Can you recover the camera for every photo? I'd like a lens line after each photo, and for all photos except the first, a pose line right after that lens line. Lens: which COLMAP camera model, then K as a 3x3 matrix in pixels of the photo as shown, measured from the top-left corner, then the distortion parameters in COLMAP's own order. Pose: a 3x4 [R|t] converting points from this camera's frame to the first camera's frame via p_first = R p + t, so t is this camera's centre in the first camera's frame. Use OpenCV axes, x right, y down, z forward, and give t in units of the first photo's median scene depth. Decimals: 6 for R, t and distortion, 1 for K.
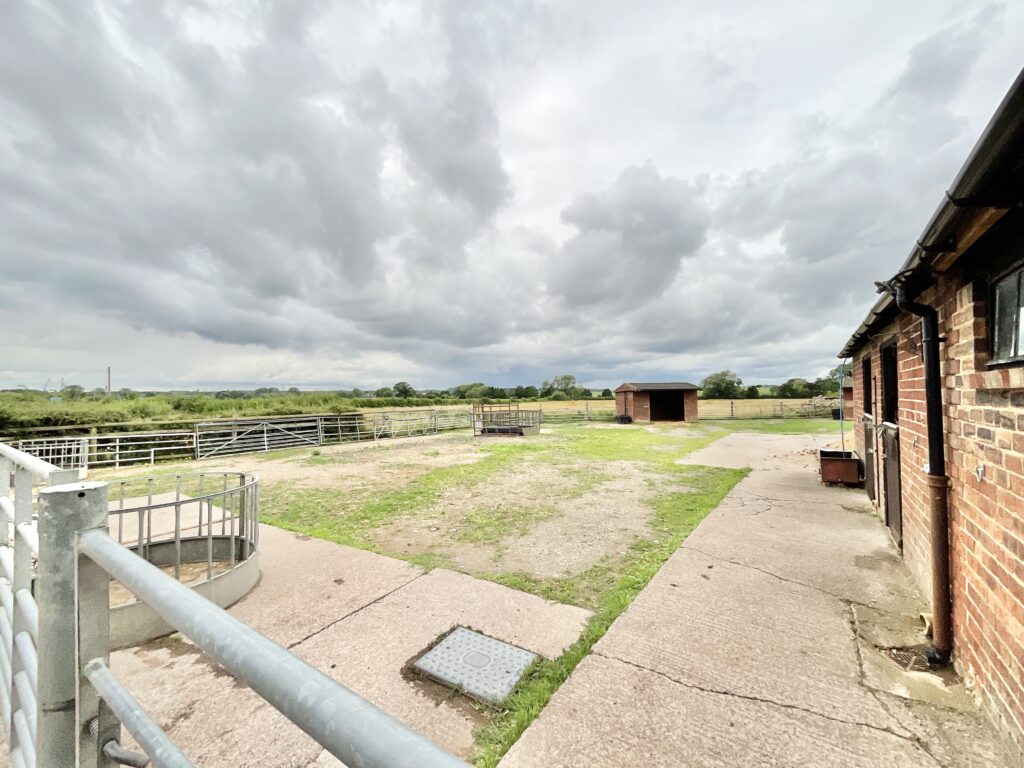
lens RADIAL K [[431.9, 0, 512.0], [0, 431.9, 384.0], [0, 0, 1]] dist [0.001661, 0.000135]
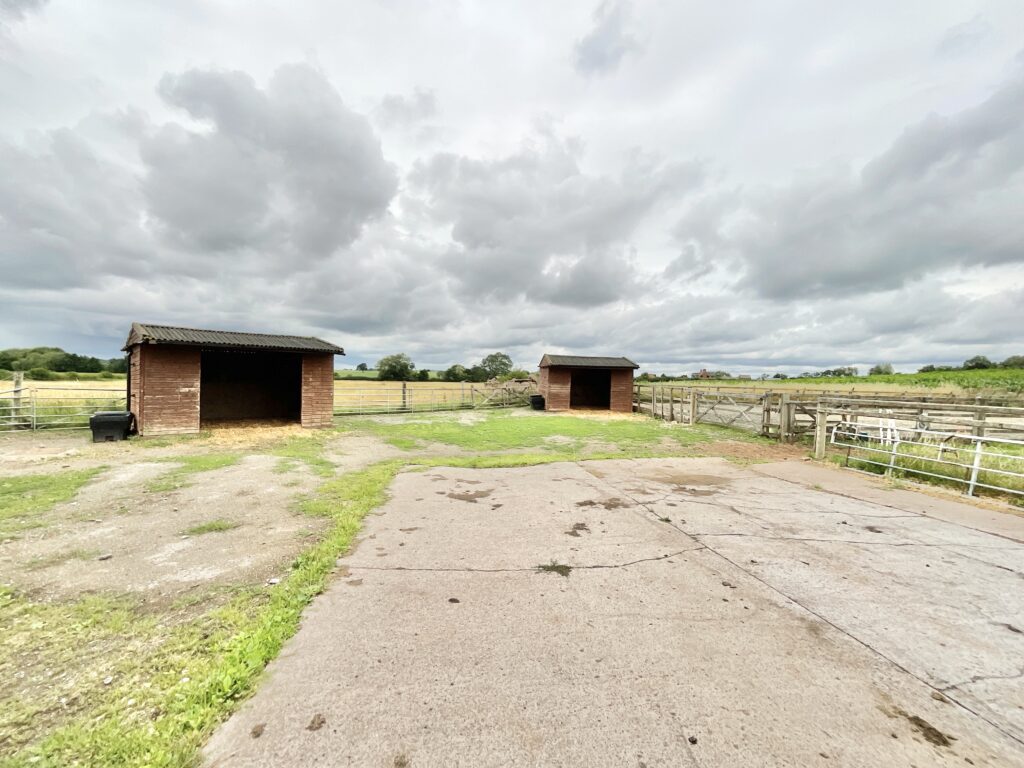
lens RADIAL K [[431.9, 0, 512.0], [0, 431.9, 384.0], [0, 0, 1]] dist [0.001661, 0.000135]
pose [[0.755840, 0.019857, 0.654455, 0.083761], [-0.048190, 0.998516, 0.025359, 0.007571], [-0.652981, -0.050706, 0.755675, 0.164260]]
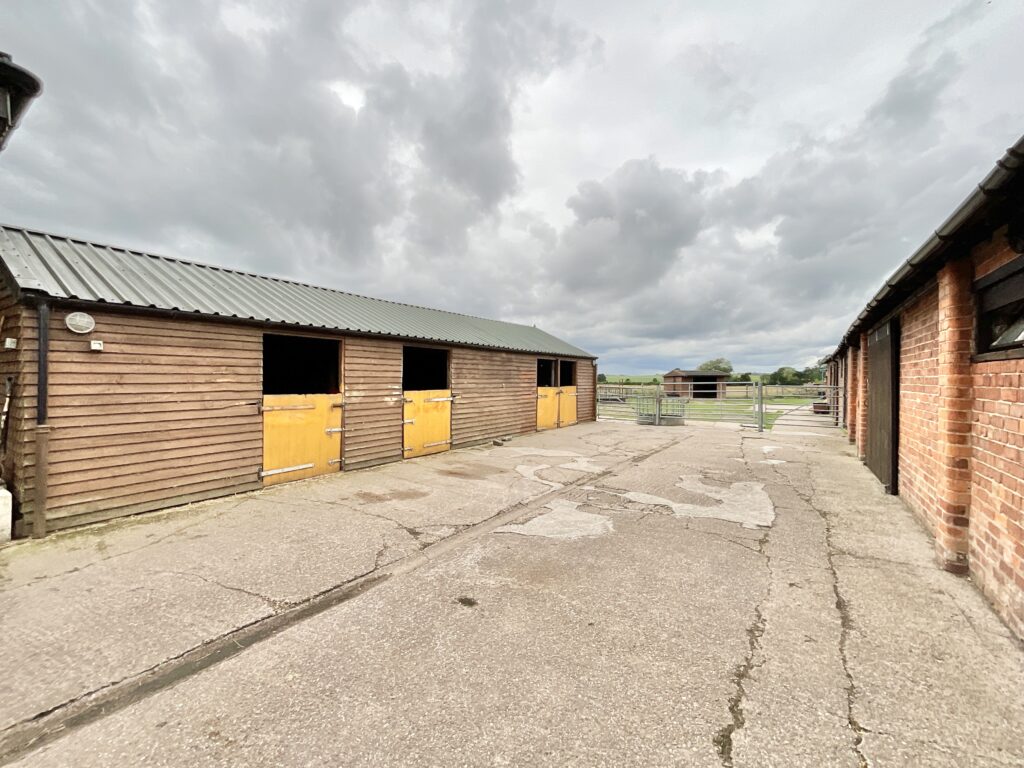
lens RADIAL K [[431.9, 0, 512.0], [0, 431.9, 384.0], [0, 0, 1]] dist [0.001661, 0.000135]
pose [[0.999684, 0.019207, 0.016224, -0.016401], [-0.019829, 0.999040, 0.039054, 0.001590], [-0.015458, -0.039363, 0.999105, -0.038371]]
